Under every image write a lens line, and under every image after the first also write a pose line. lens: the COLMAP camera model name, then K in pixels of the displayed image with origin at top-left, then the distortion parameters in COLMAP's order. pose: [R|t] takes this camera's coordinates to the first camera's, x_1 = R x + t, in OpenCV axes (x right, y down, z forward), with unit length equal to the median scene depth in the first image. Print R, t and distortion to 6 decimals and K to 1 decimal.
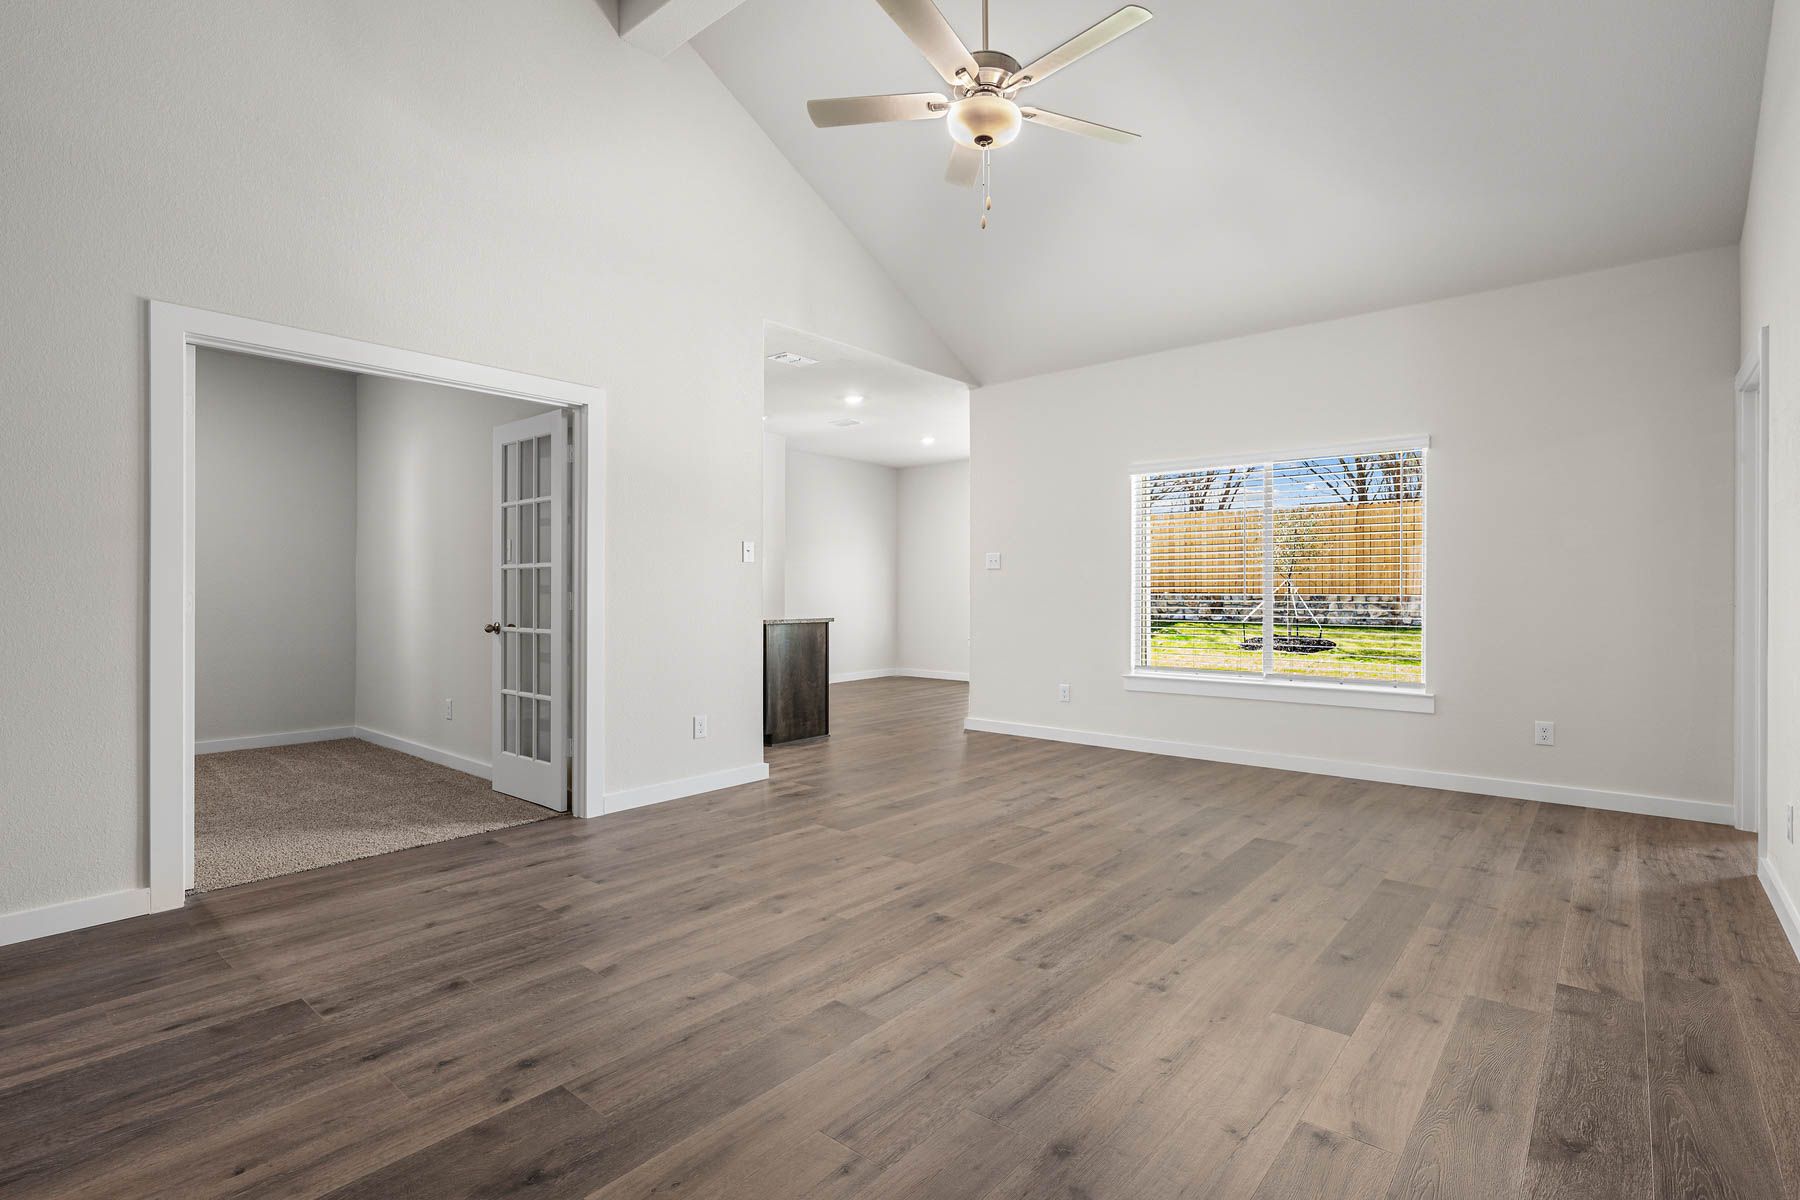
lens RADIAL K [[862.1, 0, 904.6], [0, 862.1, 594.7], [0, 0, 1]] dist [-0.002085, 0.001239]
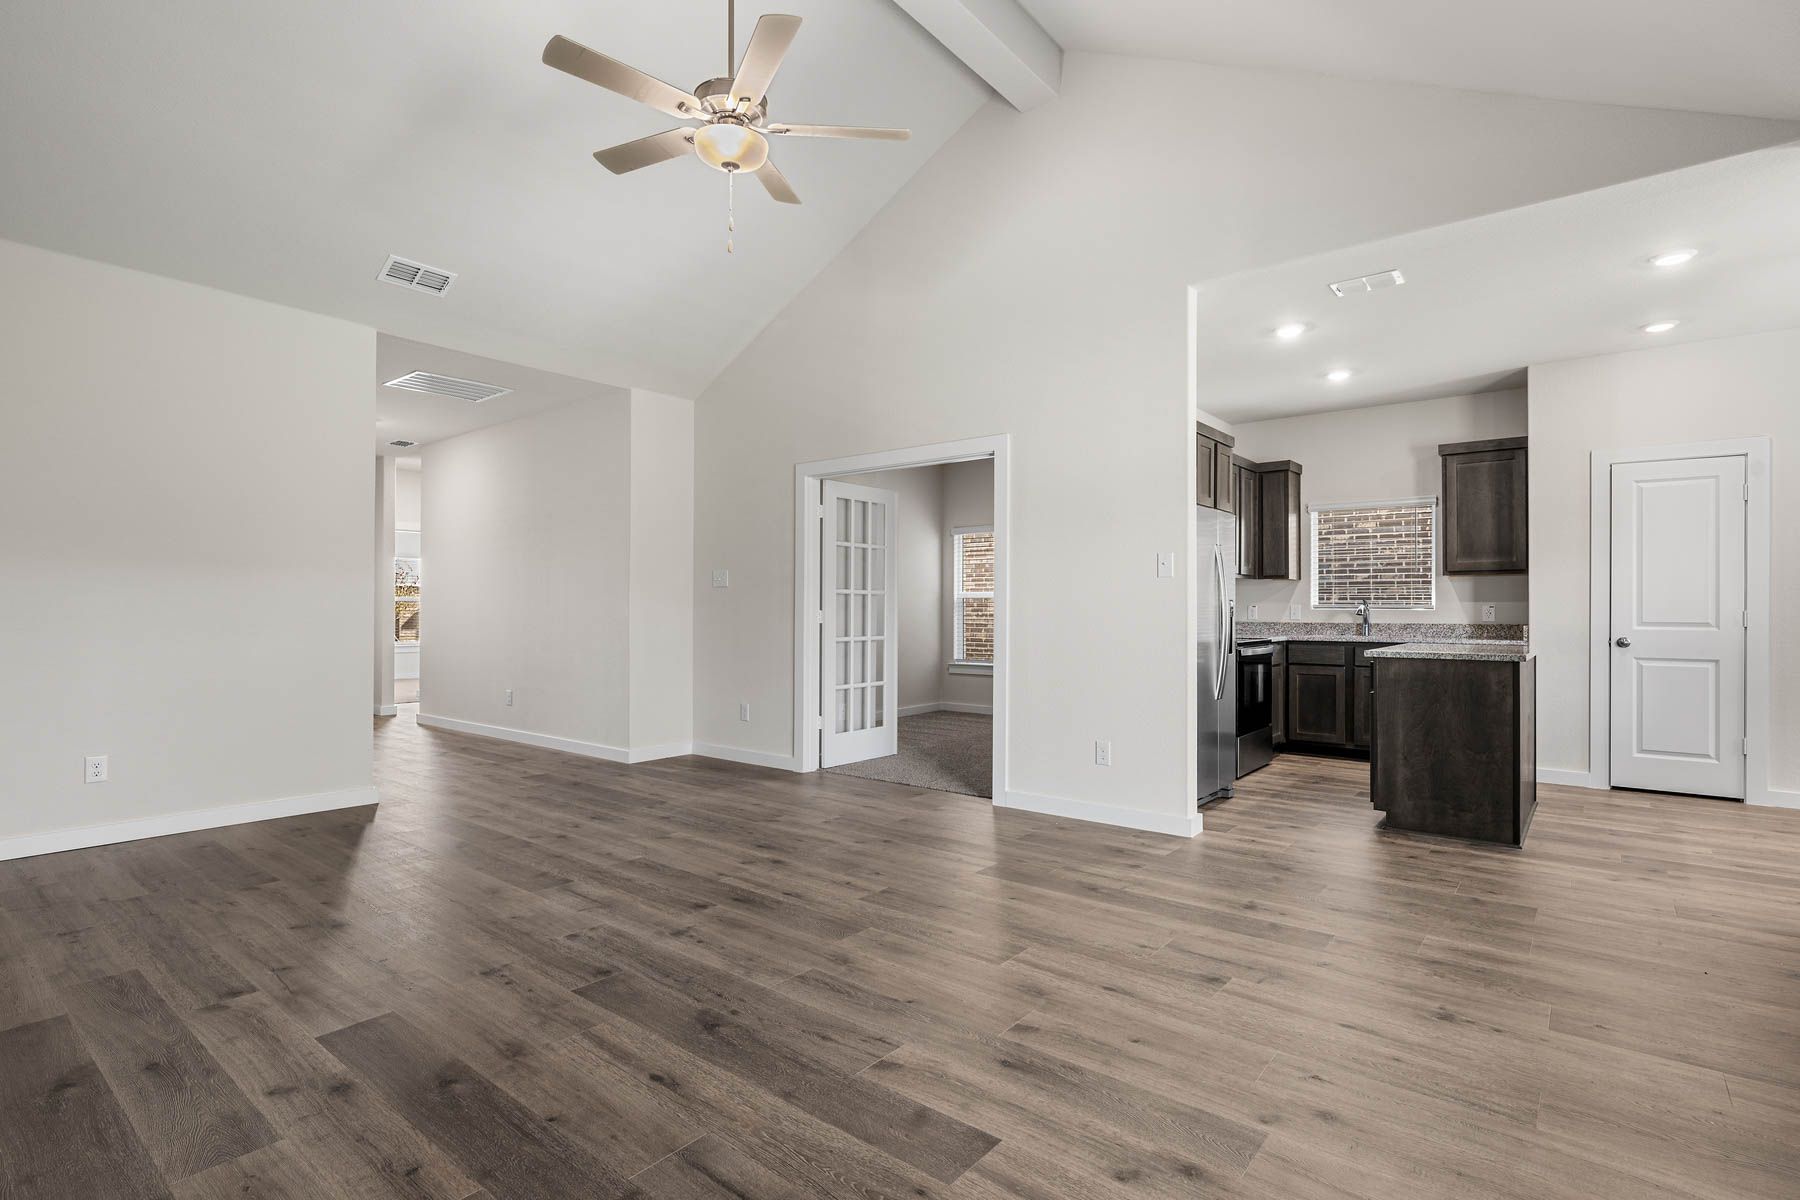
lens RADIAL K [[862.1, 0, 910.1], [0, 862.1, 600.6], [0, 0, 1]] dist [-0.002085, 0.001239]
pose [[0.023932, -0.010121, -0.999662, 1.113014], [-0.005416, 0.999933, -0.010253, -0.006724], [0.999699, 0.005660, 0.023875, 1.191202]]
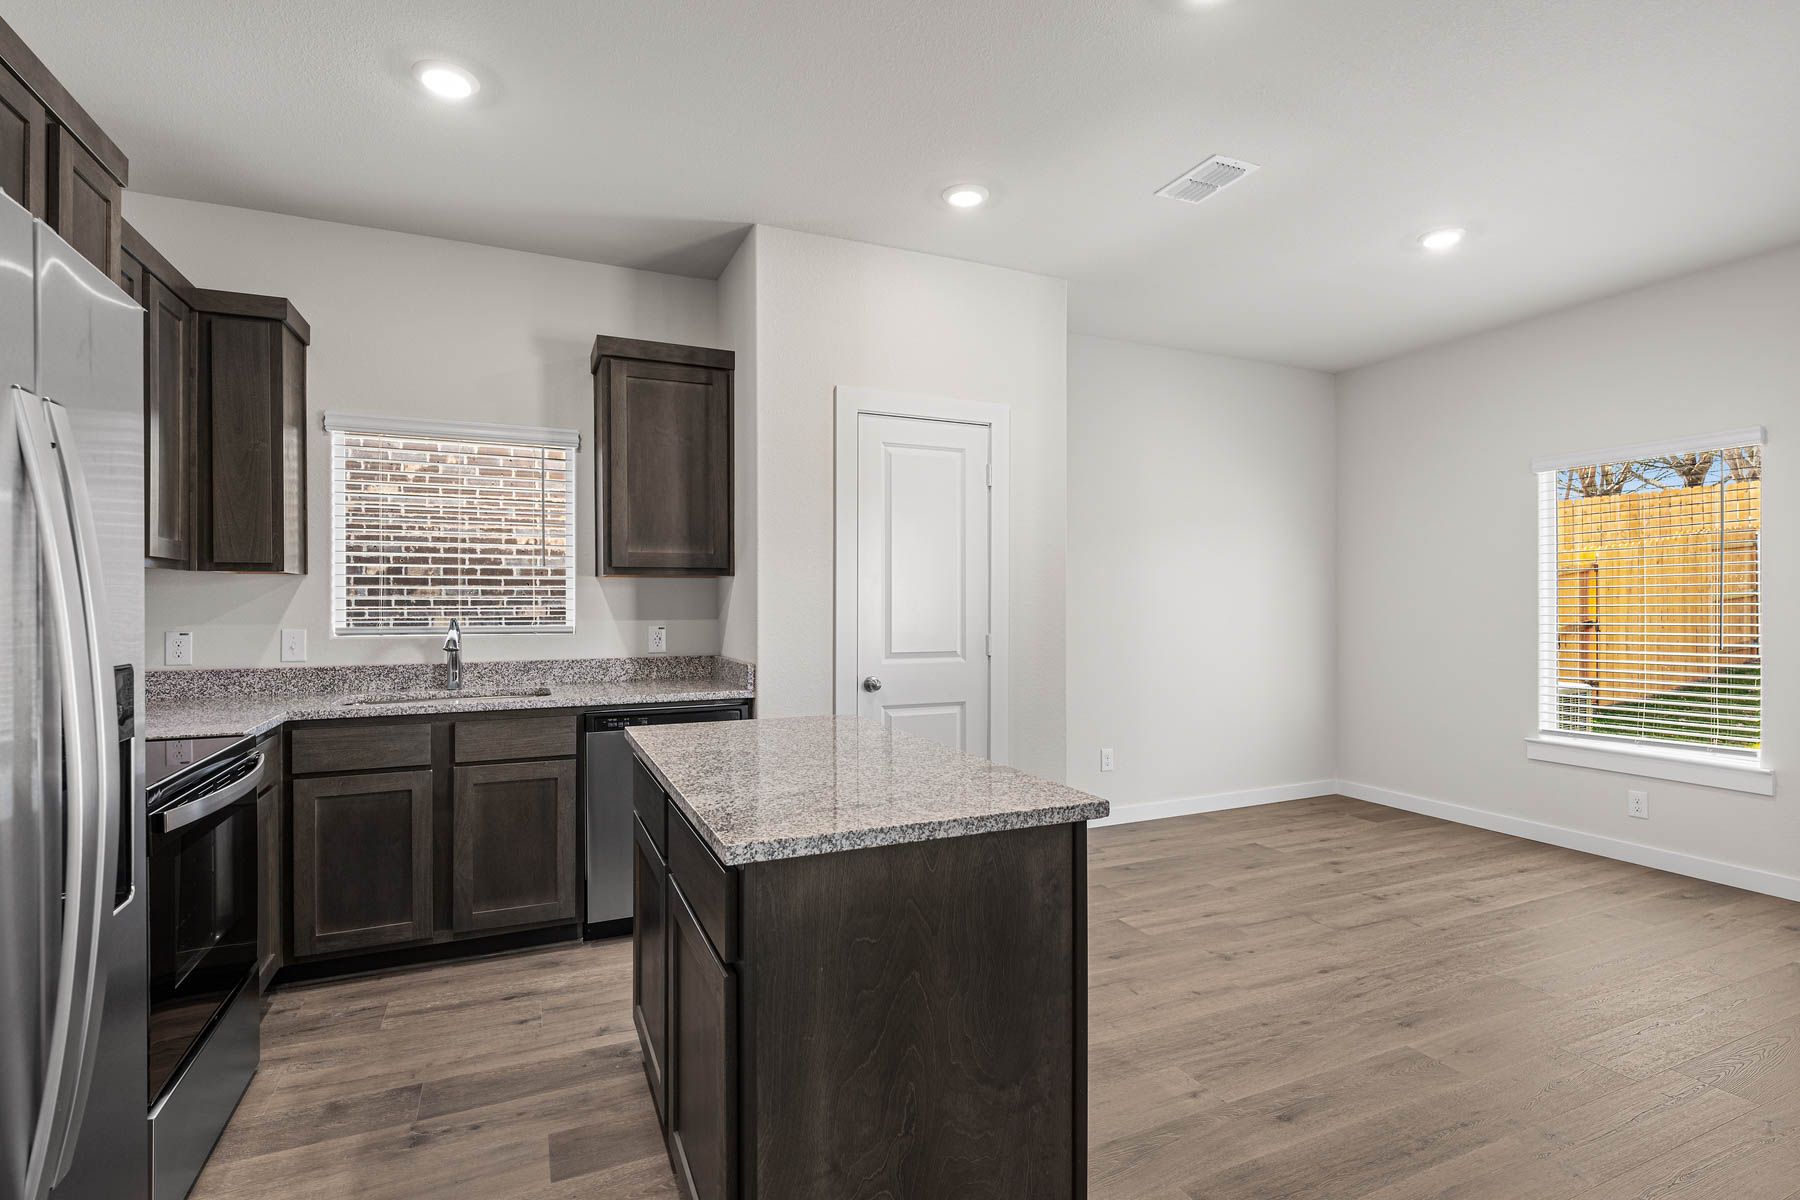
lens RADIAL K [[862.1, 0, 905.4], [0, 862.1, 603.5], [0, 0, 1]] dist [-0.002085, 0.001239]
pose [[0.902531, -0.001129, -0.430623, -0.068817], [0.001015, 0.999999, -0.000494, -0.055632], [0.430623, 0.000009, 0.902532, 1.660049]]
